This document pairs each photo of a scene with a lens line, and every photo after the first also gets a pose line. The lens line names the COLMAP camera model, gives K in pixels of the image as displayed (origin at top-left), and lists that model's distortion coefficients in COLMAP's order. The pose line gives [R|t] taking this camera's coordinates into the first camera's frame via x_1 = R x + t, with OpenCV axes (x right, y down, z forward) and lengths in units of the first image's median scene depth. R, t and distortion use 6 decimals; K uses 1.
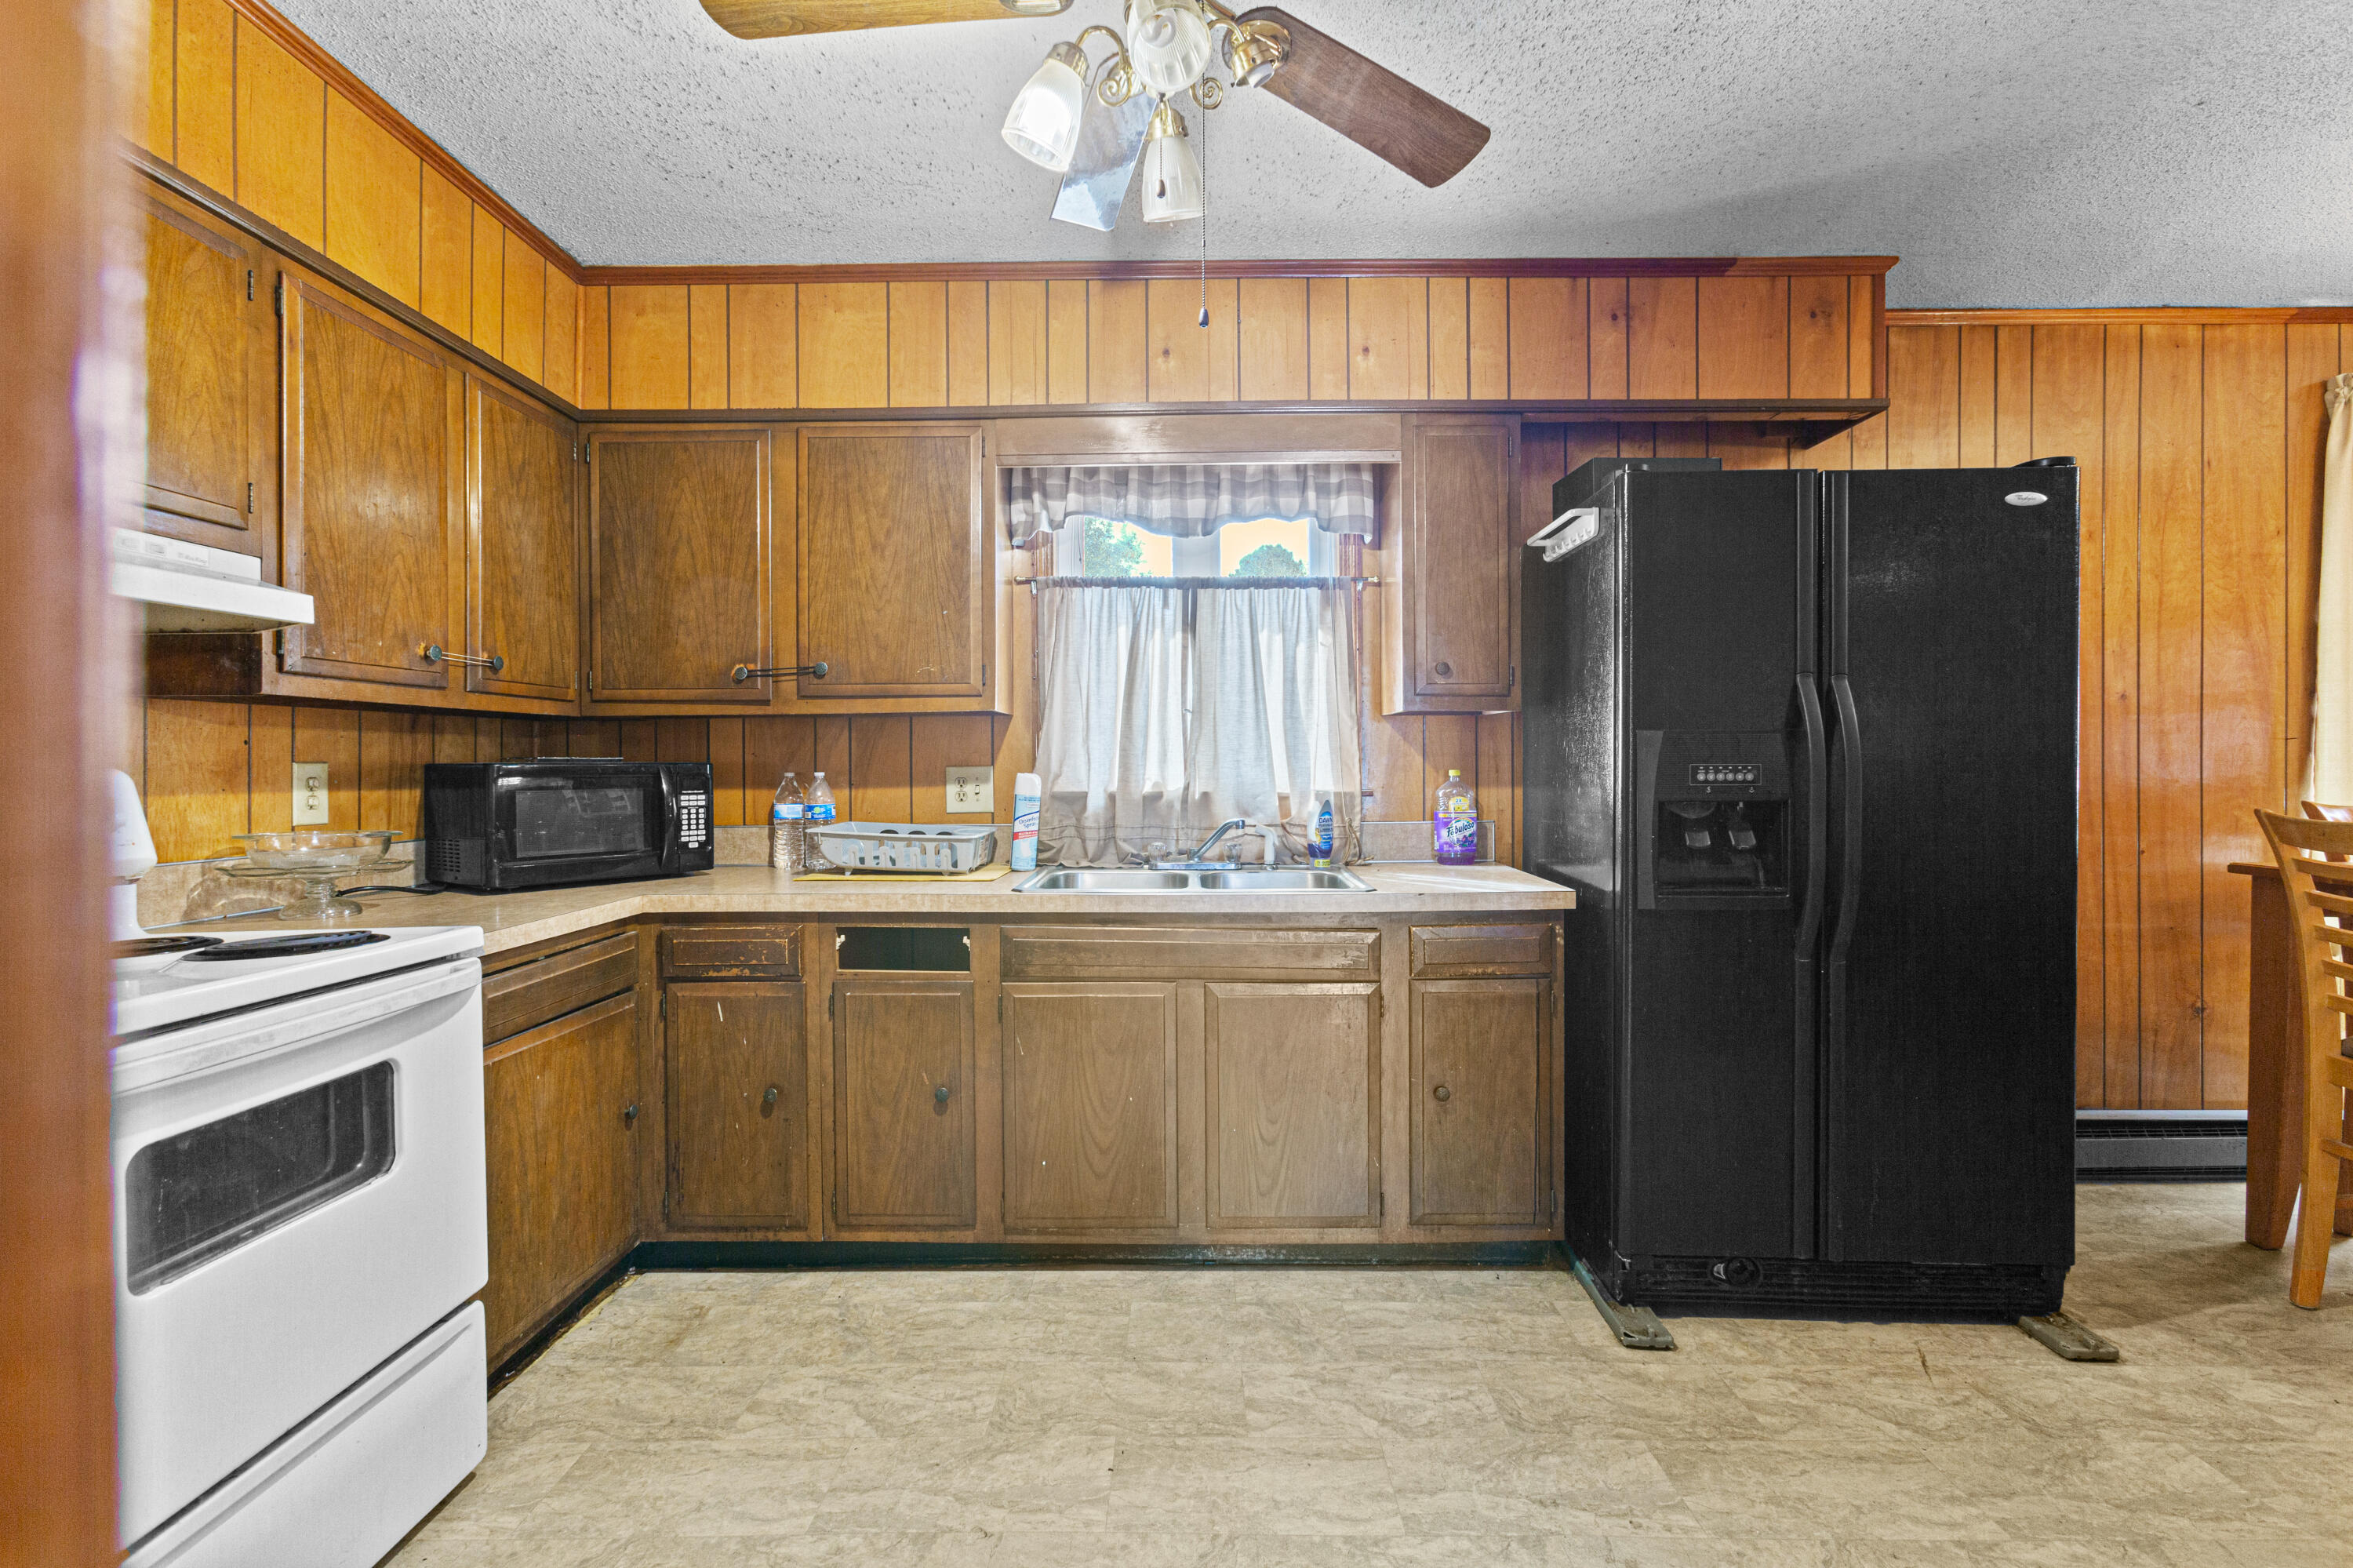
lens RADIAL K [[1052.9, 0, 1181.2], [0, 1052.9, 774.6], [0, 0, 1]] dist [0.004238, 0.001367]
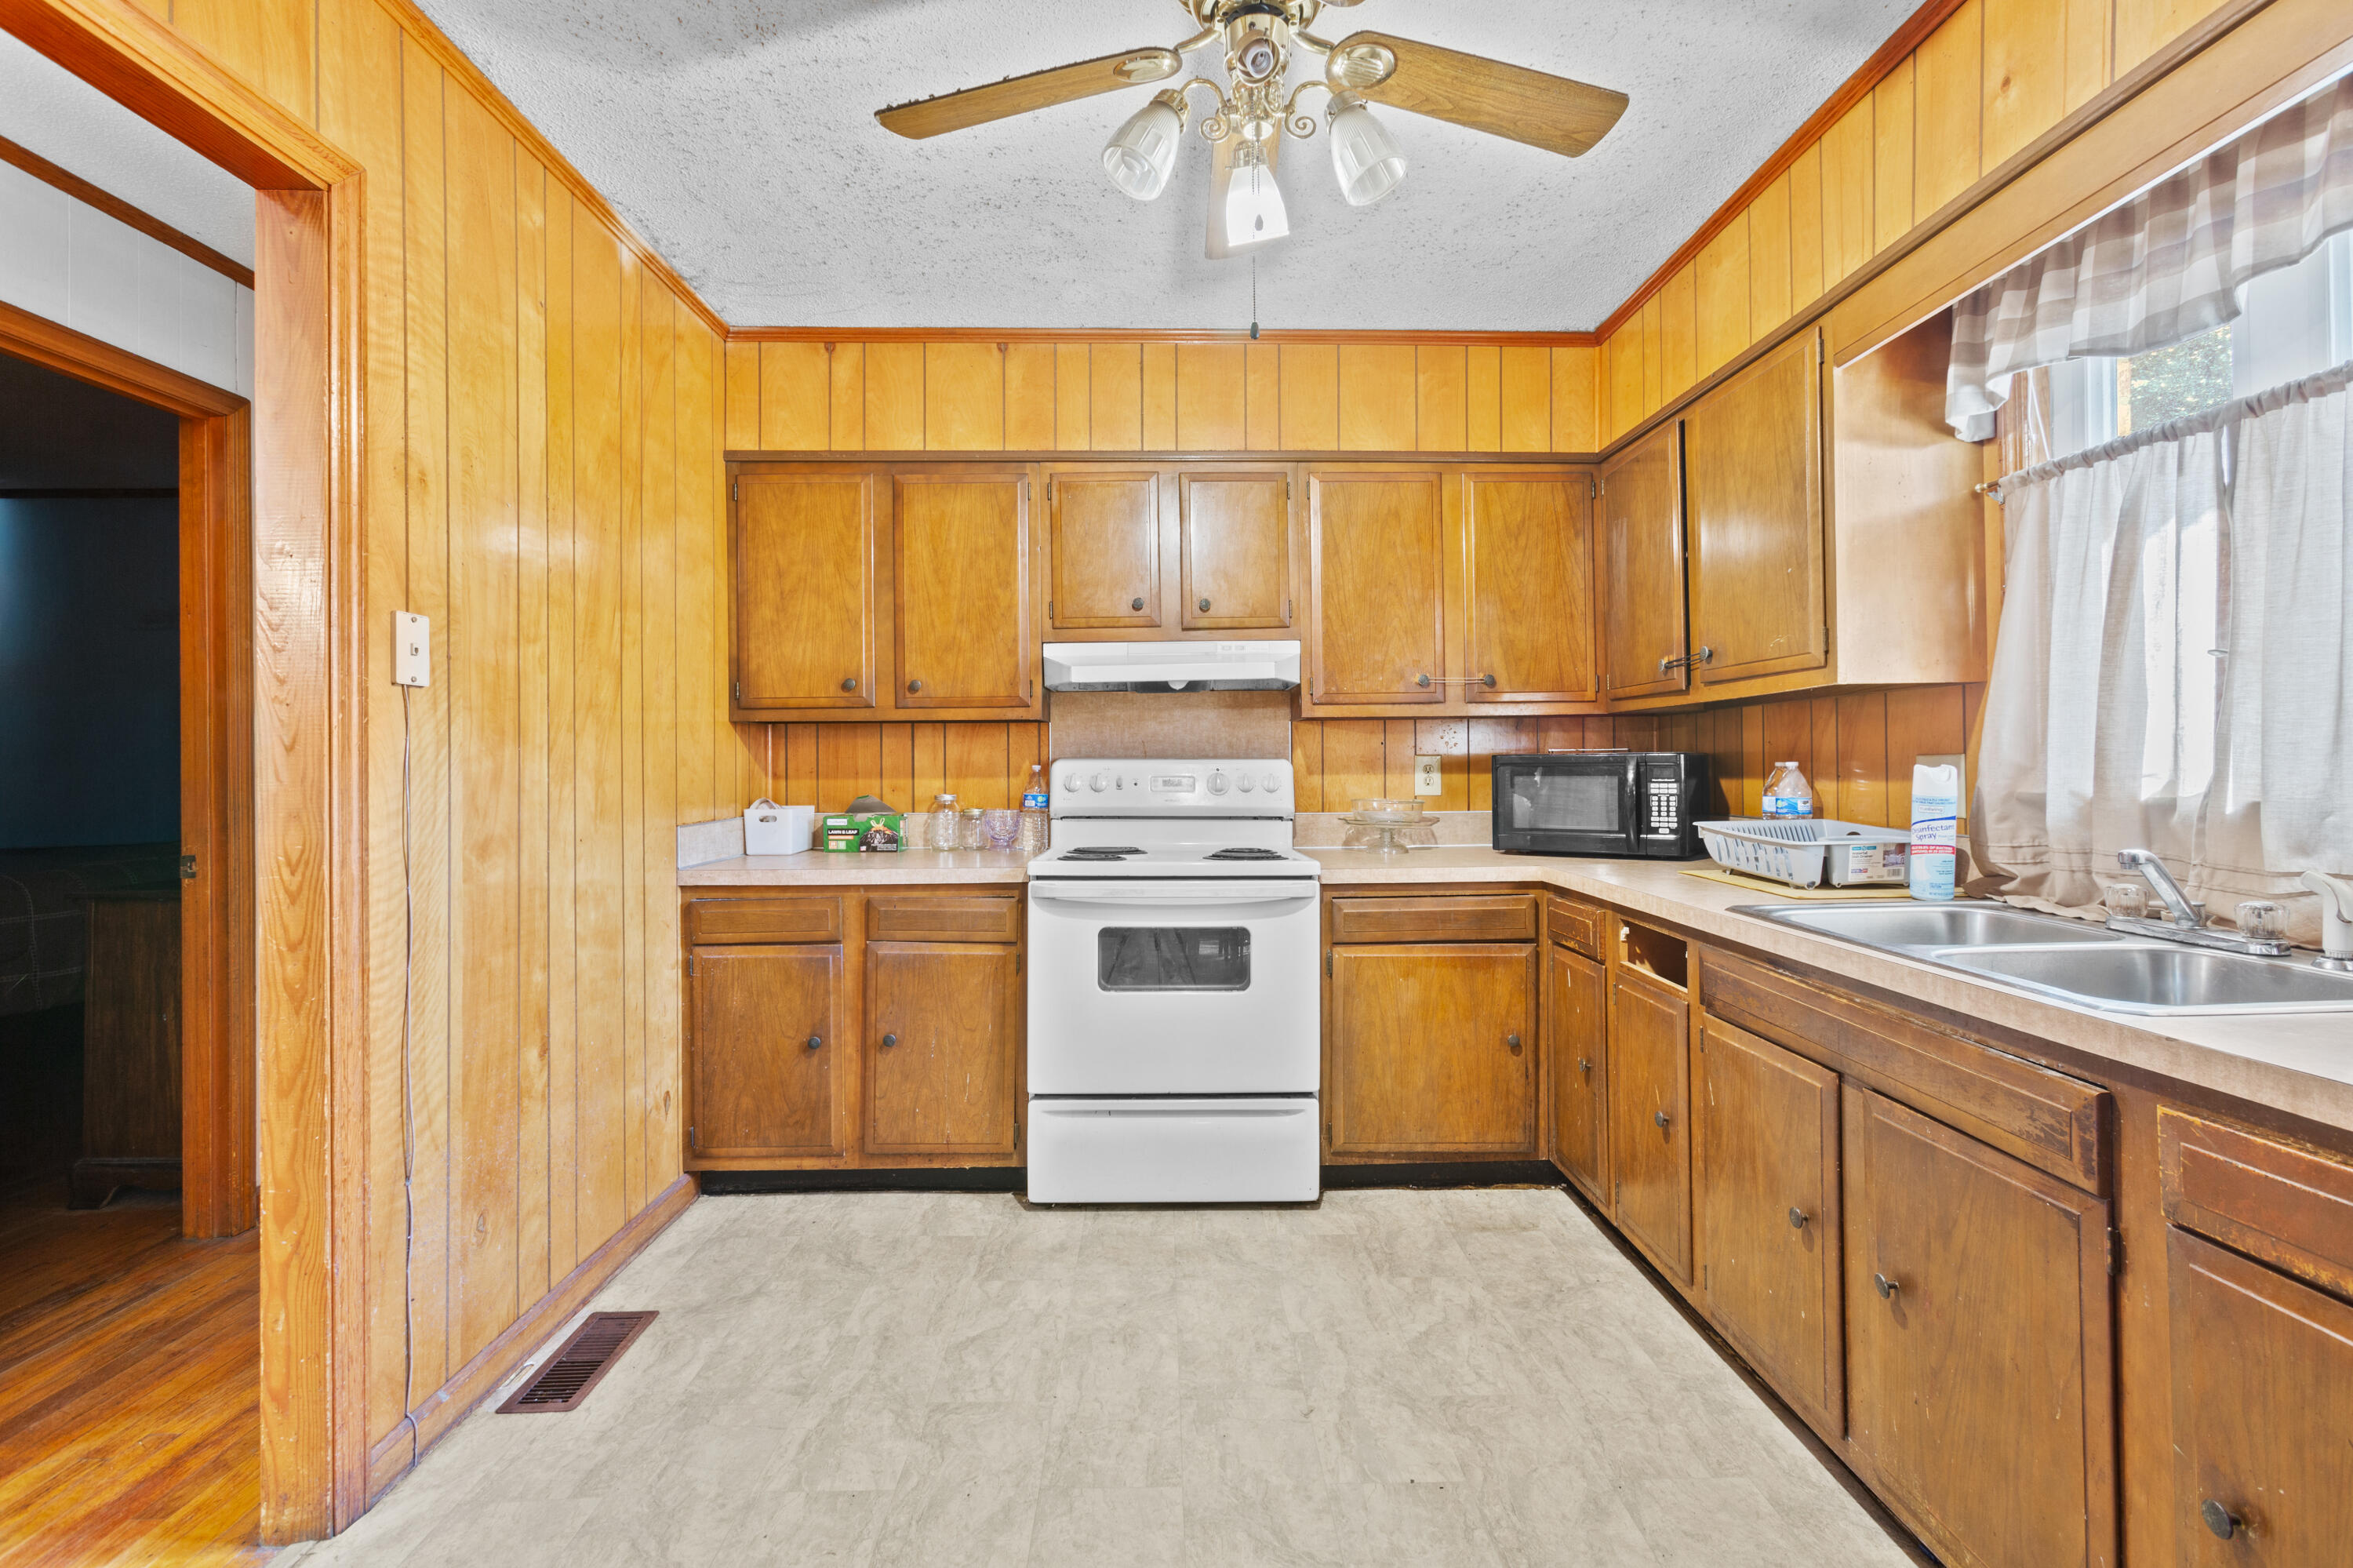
lens RADIAL K [[1052.9, 0, 1178.8], [0, 1052.9, 766.3], [0, 0, 1]] dist [0.004238, 0.001367]
pose [[0.029433, 0.007050, -0.999542, 0.695599], [-0.001948, 0.999974, 0.006996, -0.005409], [0.999565, 0.001741, 0.029446, 0.586211]]
